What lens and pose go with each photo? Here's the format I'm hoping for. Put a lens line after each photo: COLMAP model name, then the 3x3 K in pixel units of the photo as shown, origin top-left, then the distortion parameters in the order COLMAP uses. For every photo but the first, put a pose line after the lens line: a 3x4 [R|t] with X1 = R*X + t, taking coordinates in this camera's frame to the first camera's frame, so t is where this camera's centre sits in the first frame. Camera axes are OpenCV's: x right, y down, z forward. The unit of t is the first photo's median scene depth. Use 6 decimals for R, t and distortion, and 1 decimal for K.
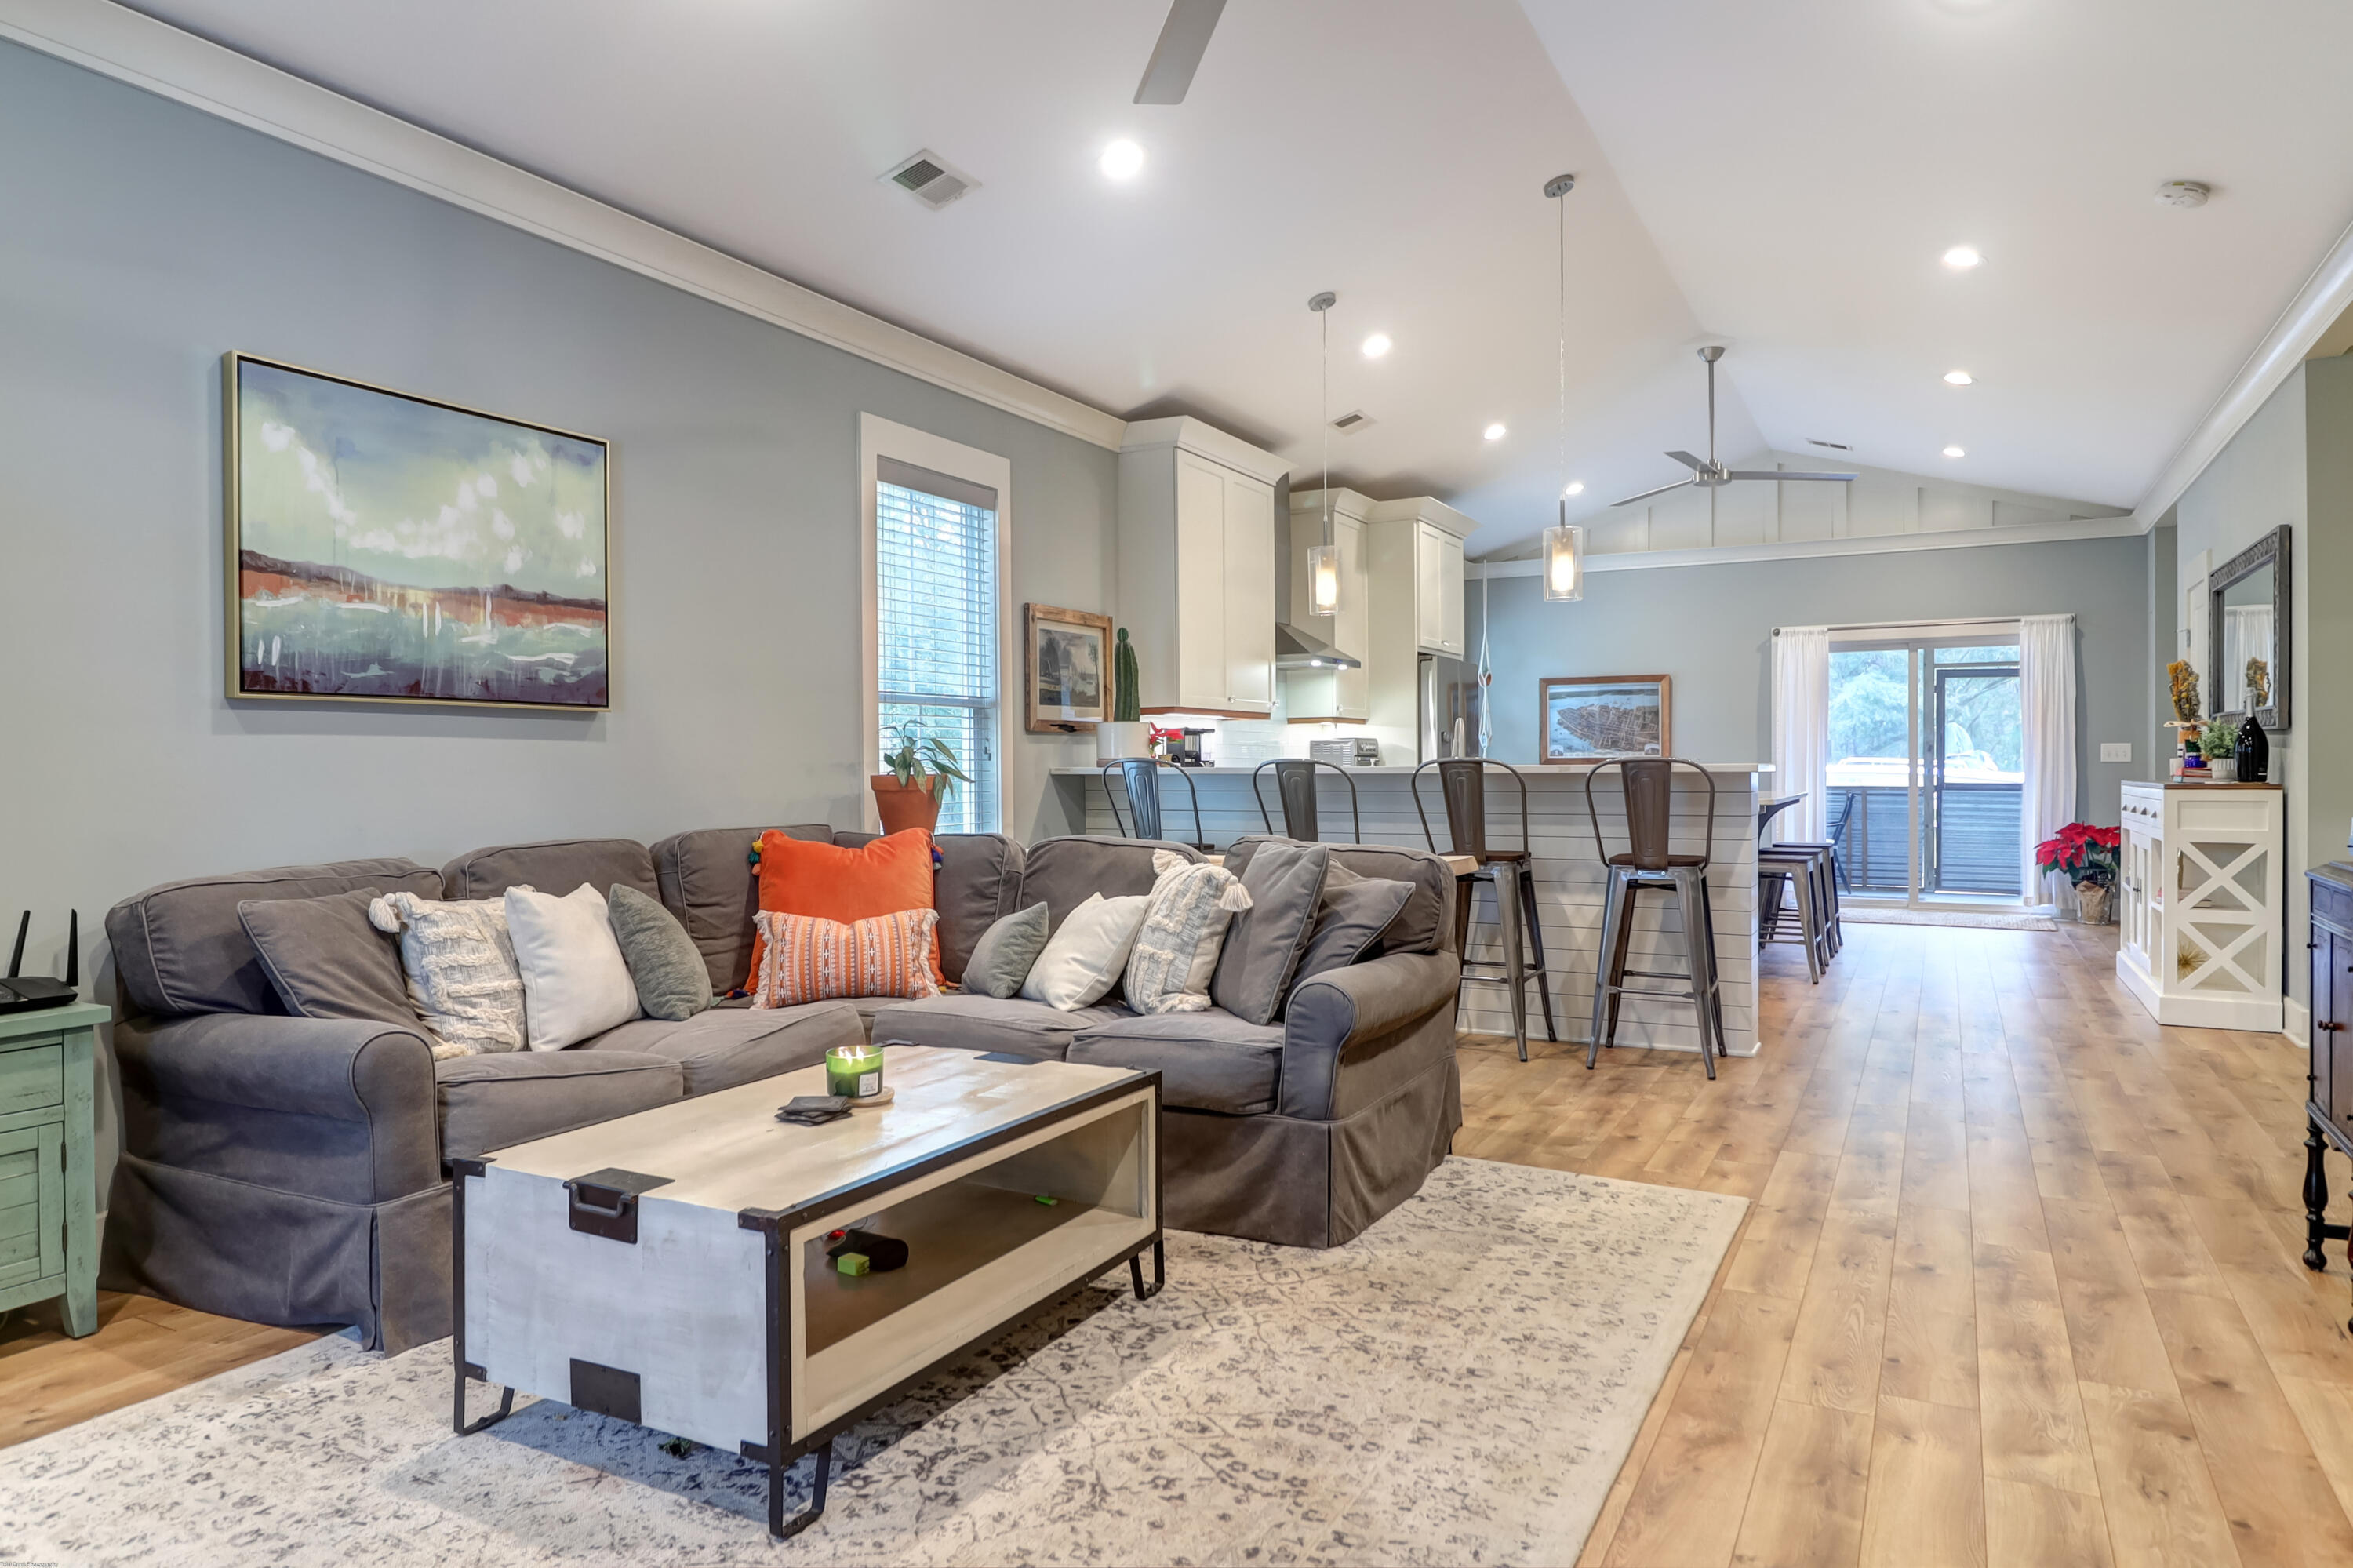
lens RADIAL K [[1424.5, 0, 1185.9], [0, 1424.5, 780.1], [0, 0, 1]] dist [0.012524, -0.017137]
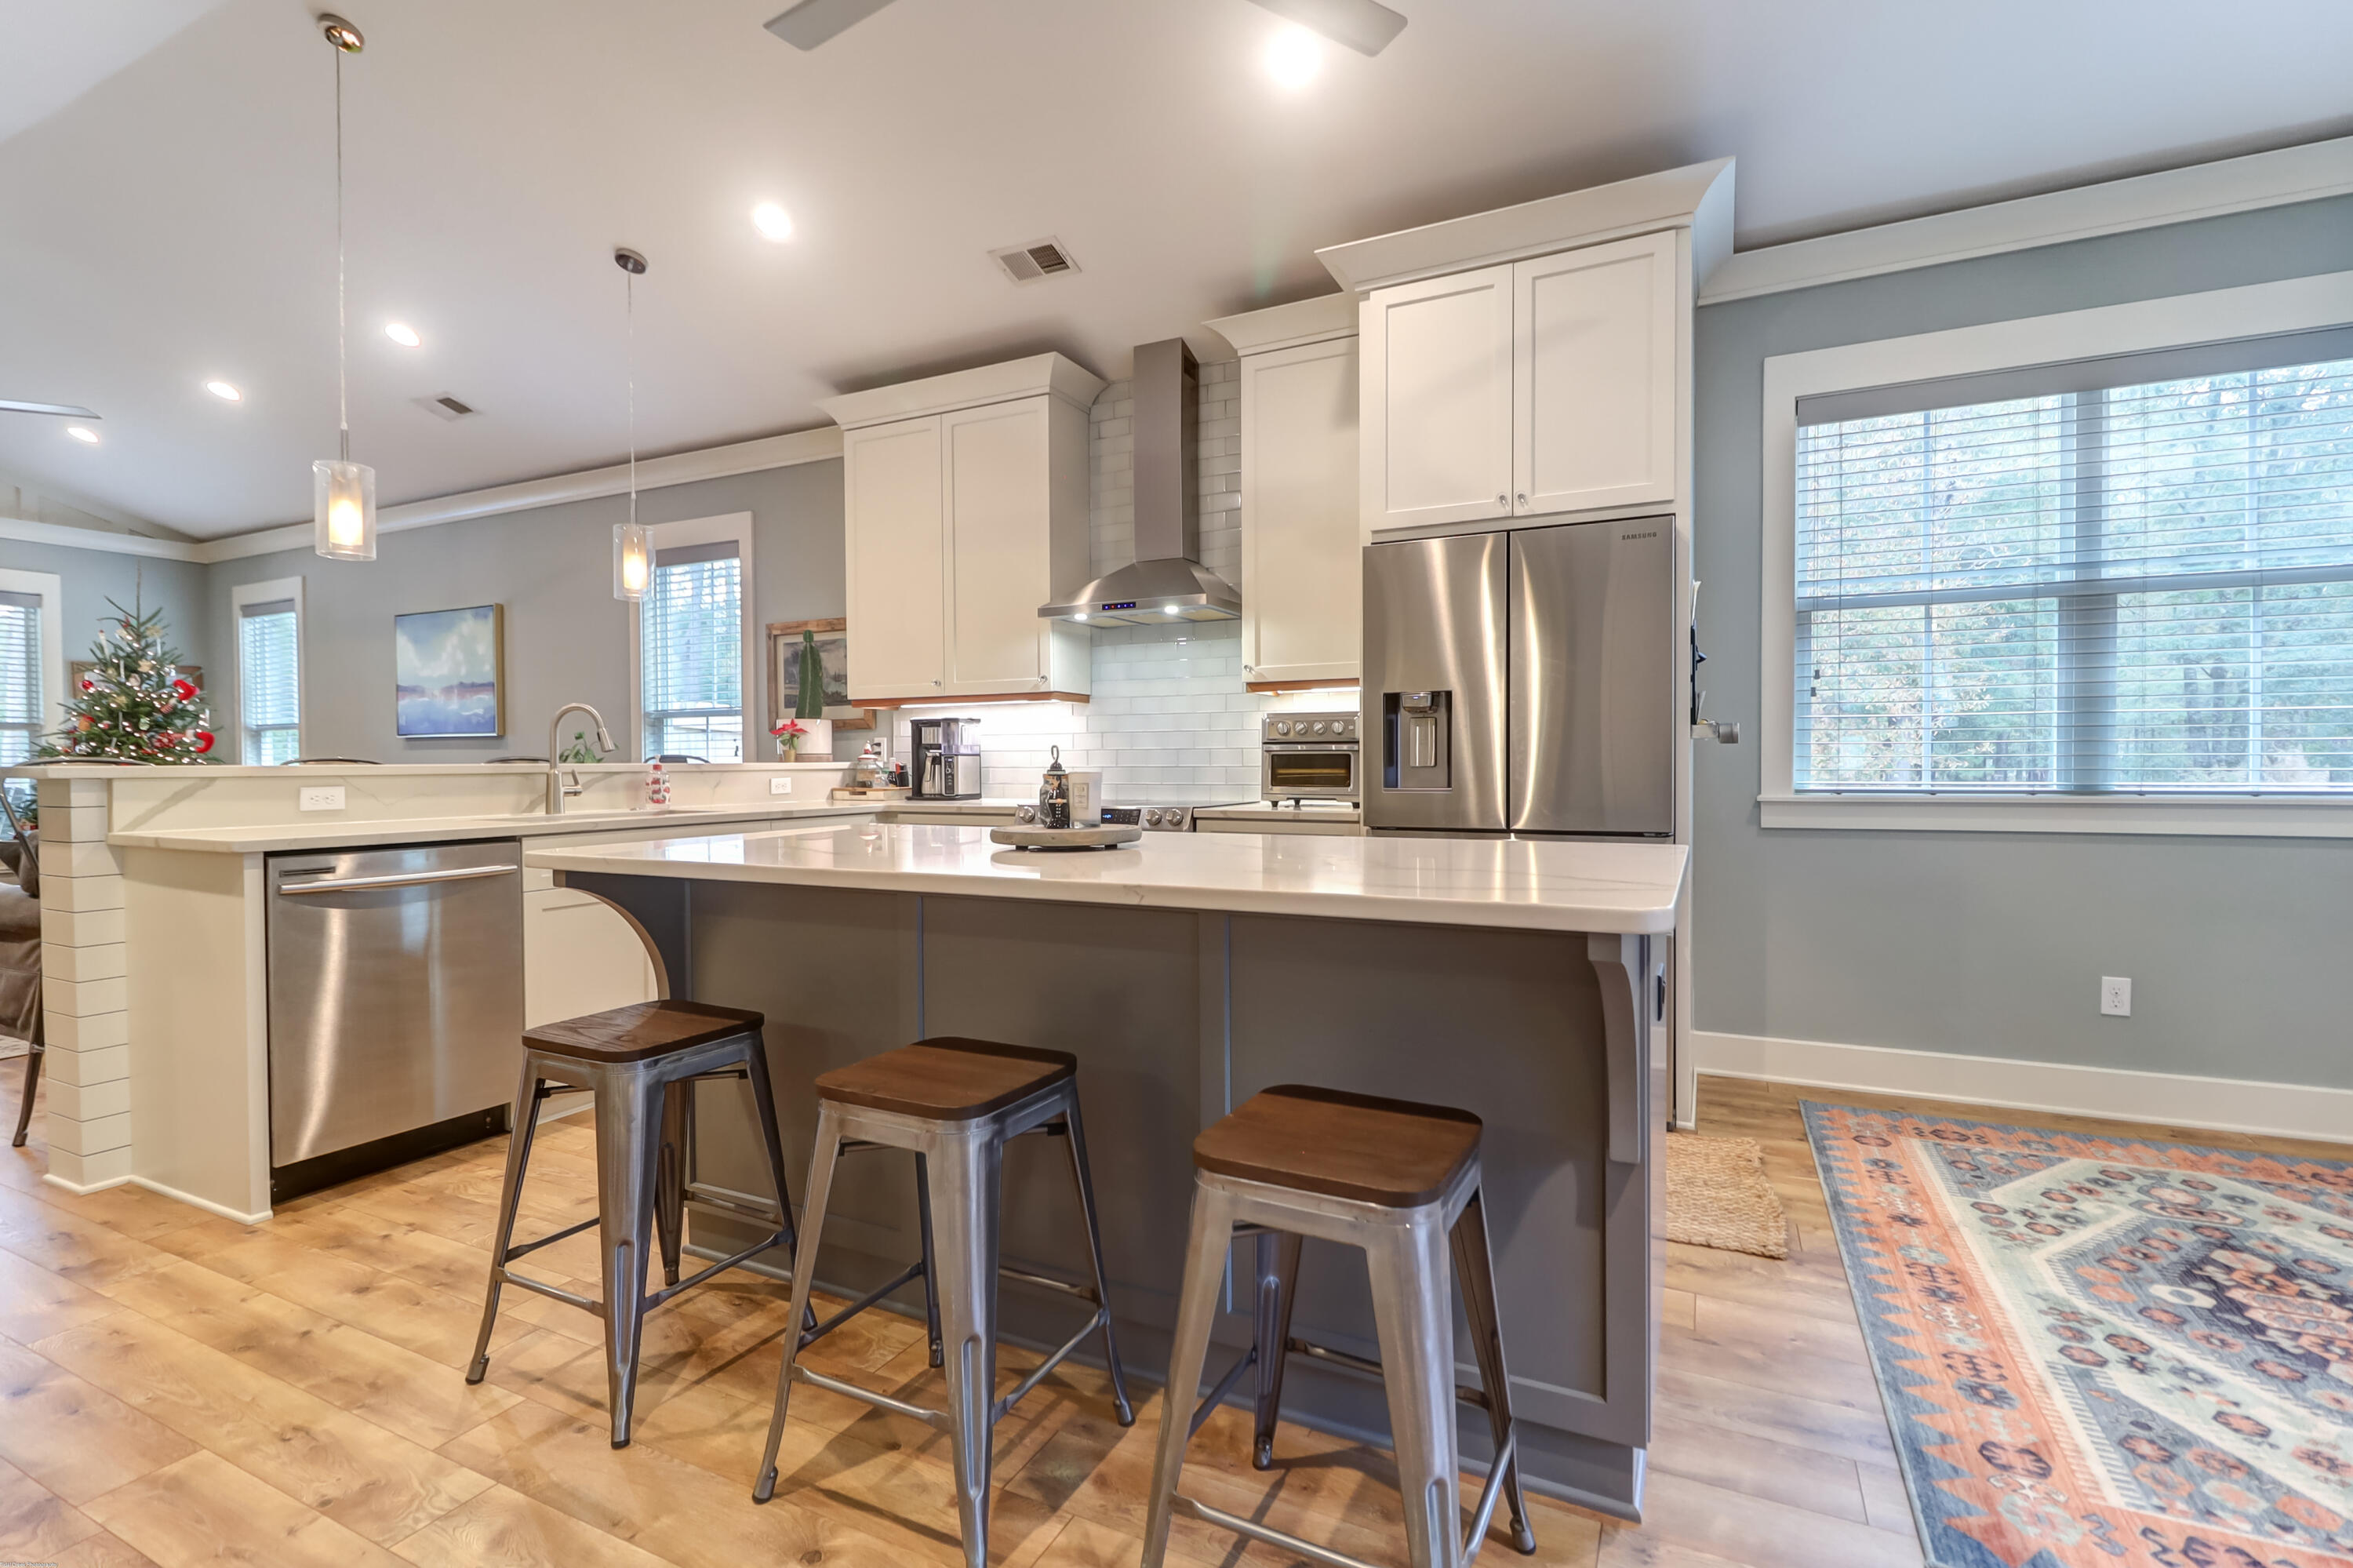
lens RADIAL K [[1074.8, 0, 1183.9], [0, 1074.8, 781.8], [0, 0, 1]] dist [0.018441, -0.012964]
pose [[0.033373, 0.024950, -0.999131, 1.243058], [-0.004655, 0.999681, 0.024808, -0.025281], [0.999432, 0.003823, 0.033479, 2.033504]]
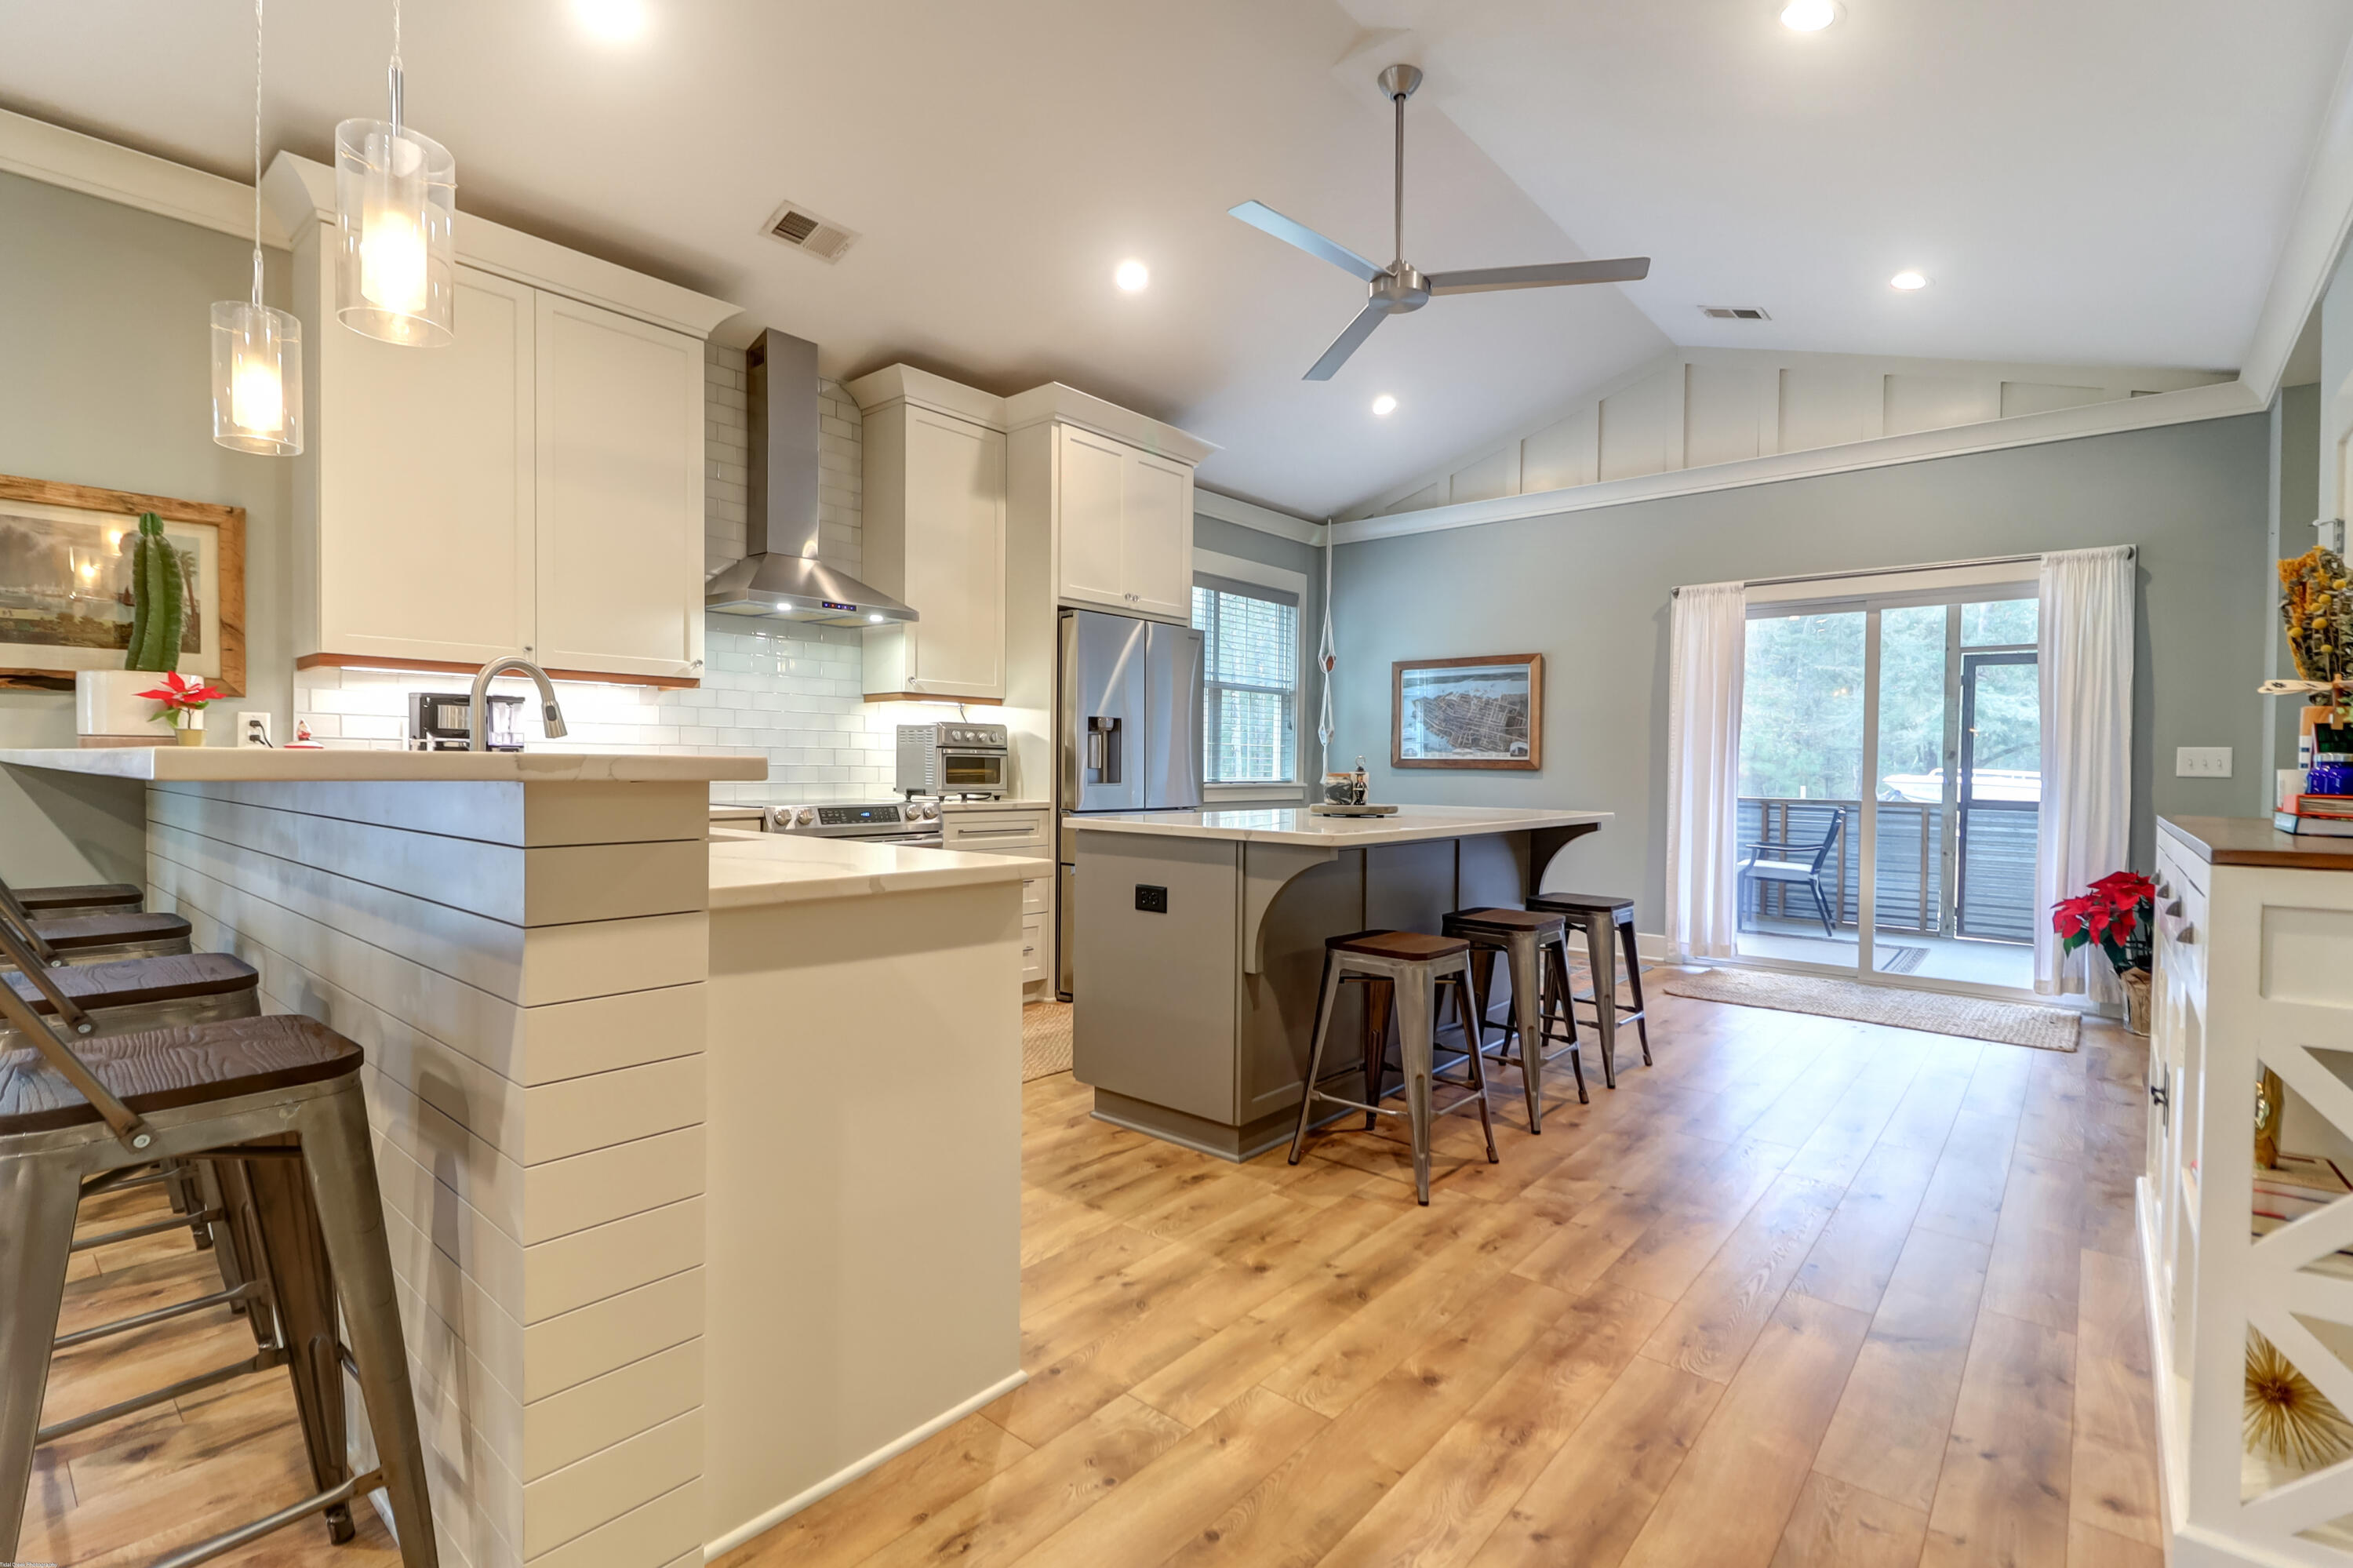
lens RADIAL K [[1074.8, 0, 1183.9], [0, 1074.8, 781.8], [0, 0, 1]] dist [0.018441, -0.012964]
pose [[0.977066, 0.020591, -0.211937, 0.759239], [-0.019414, 0.999782, 0.007636, -0.012931], [0.212048, -0.003347, 0.977254, 1.063491]]
